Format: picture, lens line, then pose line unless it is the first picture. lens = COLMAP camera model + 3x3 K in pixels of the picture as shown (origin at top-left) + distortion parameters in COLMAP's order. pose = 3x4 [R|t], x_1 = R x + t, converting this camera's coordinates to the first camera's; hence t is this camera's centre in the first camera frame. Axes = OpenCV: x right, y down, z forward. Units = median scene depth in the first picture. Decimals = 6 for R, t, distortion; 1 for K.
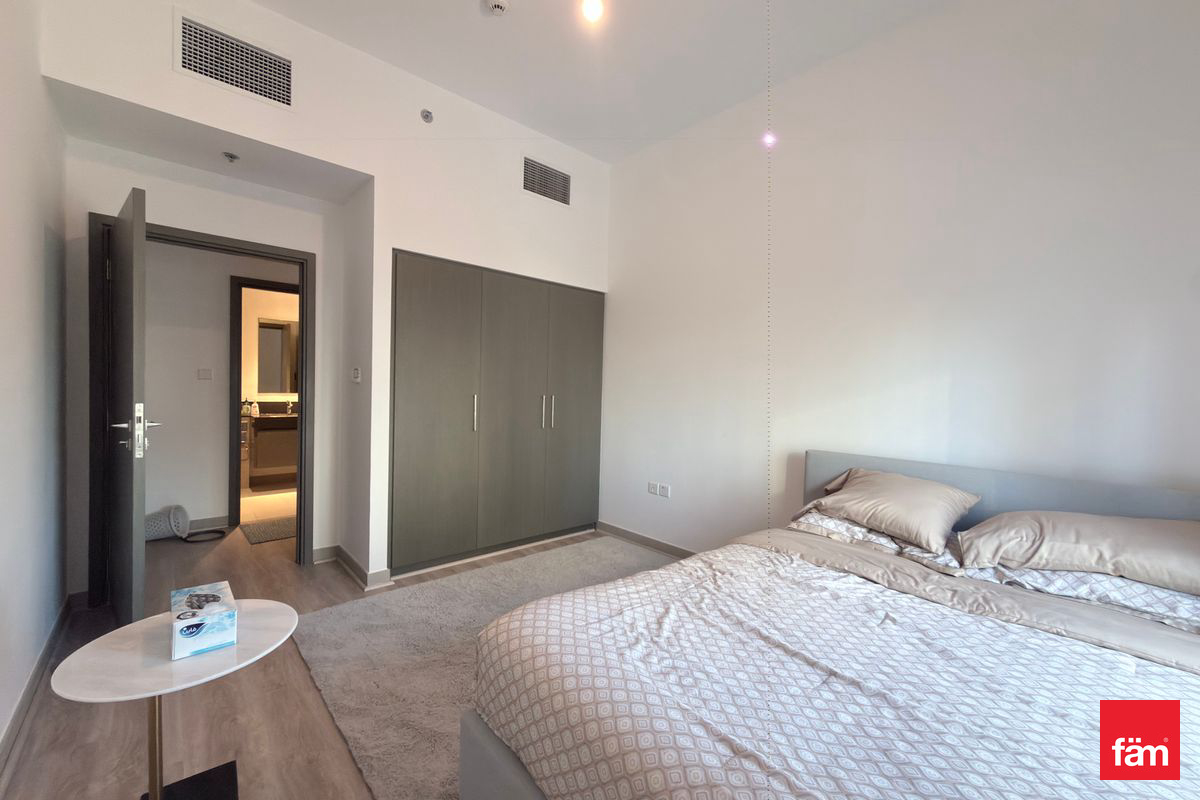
lens RADIAL K [[474.9, 0, 601.0], [0, 474.9, 401.1], [0, 0, 1]] dist [0.001026, -0.000340]
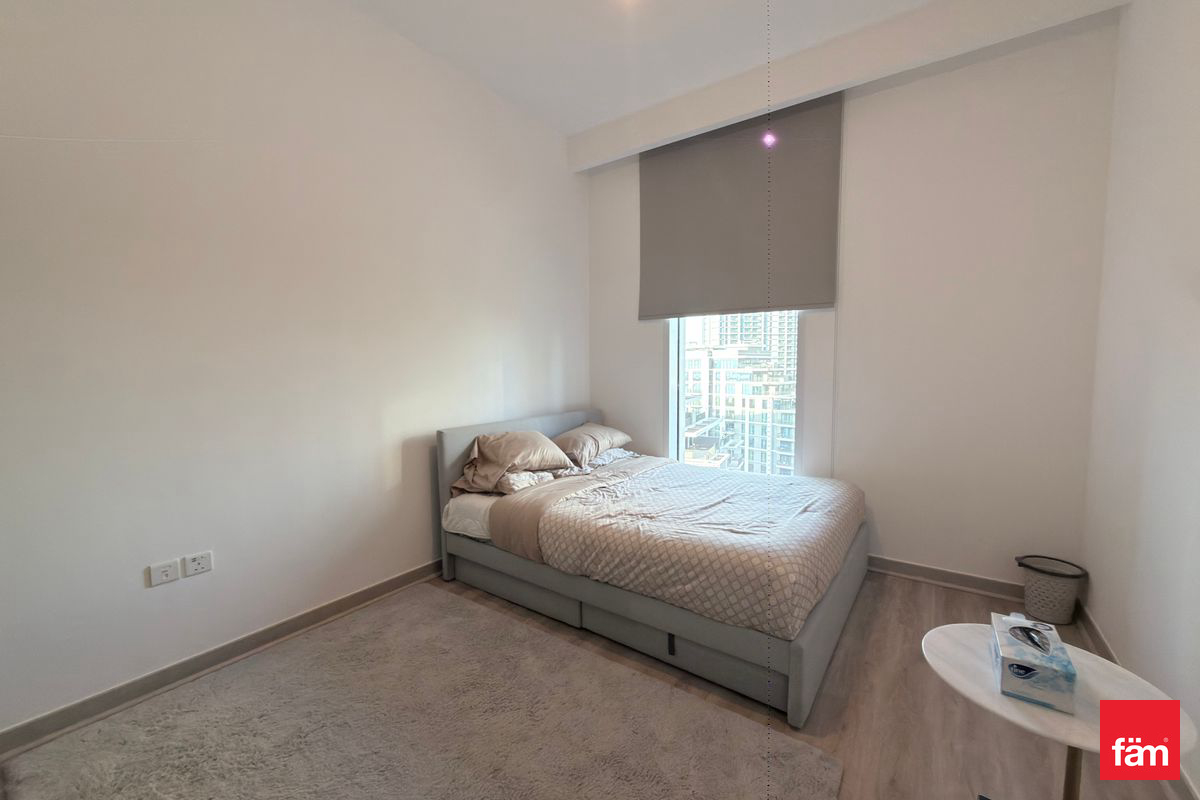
lens RADIAL K [[474.9, 0, 601.0], [0, 474.9, 401.1], [0, 0, 1]] dist [0.001026, -0.000340]
pose [[-0.215860, -0.095833, 0.971710, -1.228773], [0.023179, 0.994389, 0.103218, -0.114461], [-0.976149, 0.044804, -0.212428, 1.624817]]
